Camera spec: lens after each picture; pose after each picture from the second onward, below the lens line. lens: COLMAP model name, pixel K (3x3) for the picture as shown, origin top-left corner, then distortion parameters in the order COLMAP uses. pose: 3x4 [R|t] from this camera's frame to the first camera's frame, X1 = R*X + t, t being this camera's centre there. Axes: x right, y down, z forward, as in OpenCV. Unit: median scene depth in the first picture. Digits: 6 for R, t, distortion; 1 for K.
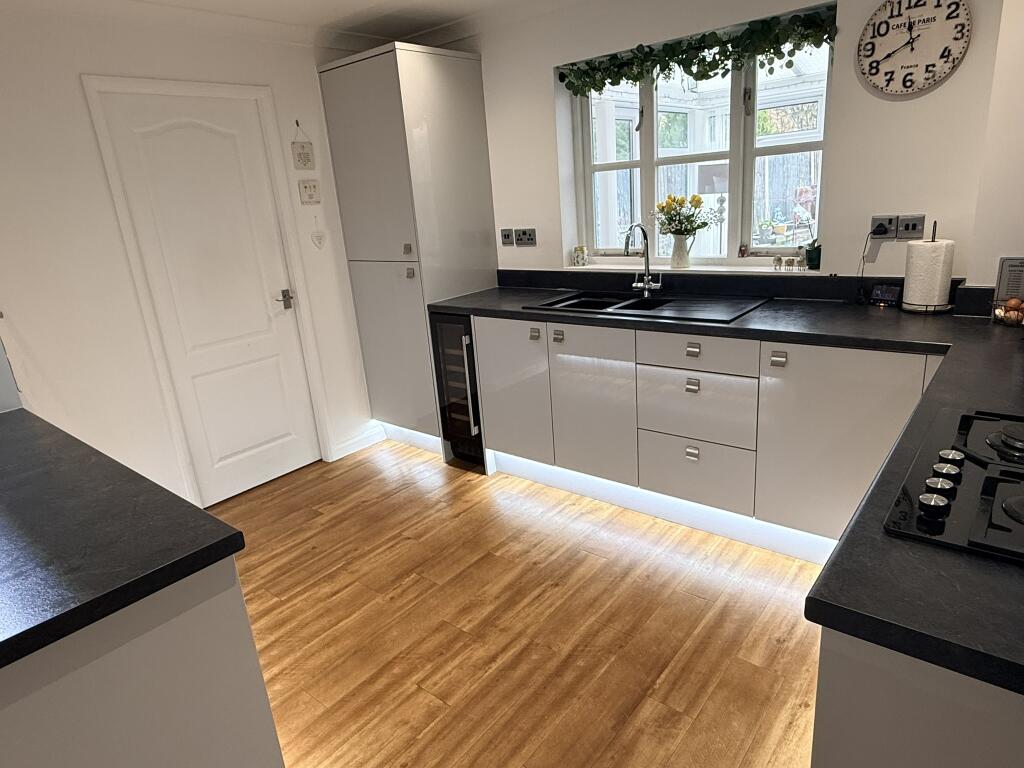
lens RADIAL K [[626.0, 0, 510.9], [0, 626.0, 385.6], [0, 0, 1]] dist [0.038137, -0.000428]
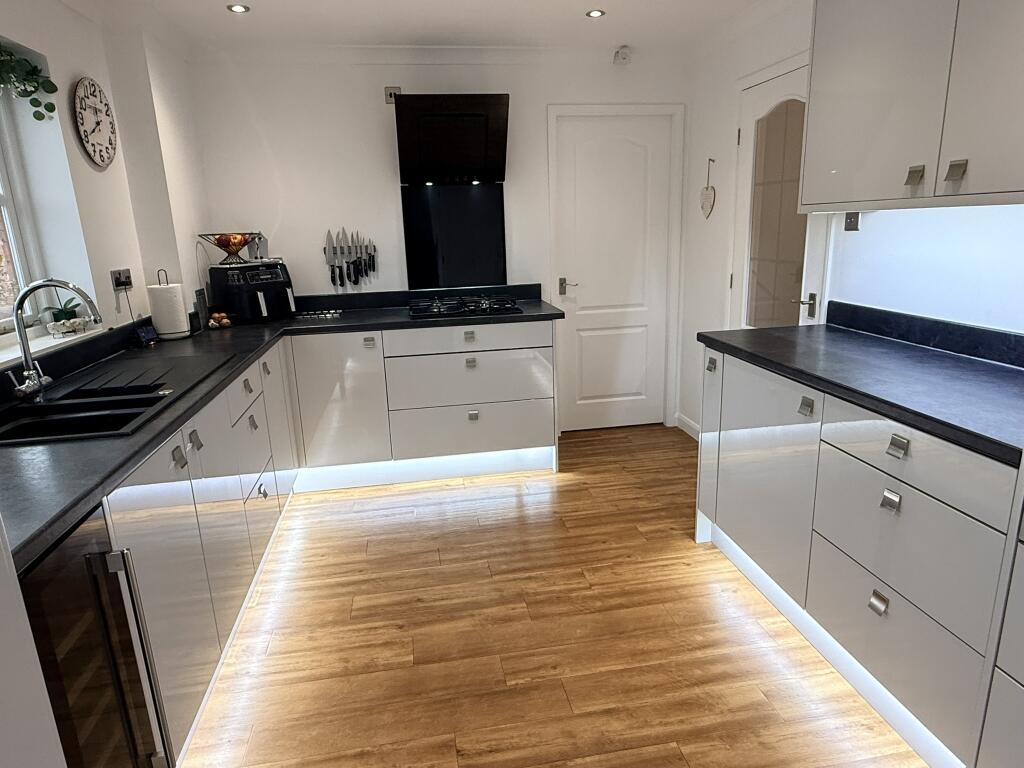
lens RADIAL K [[626.0, 0, 510.8], [0, 626.0, 383.7], [0, 0, 1]] dist [0.038137, -0.000428]
pose [[-0.745634, -0.055384, 0.664050, -0.753690], [0.290812, 0.869583, 0.399067, -0.371509], [-0.599548, 0.490672, -0.632284, 1.534503]]
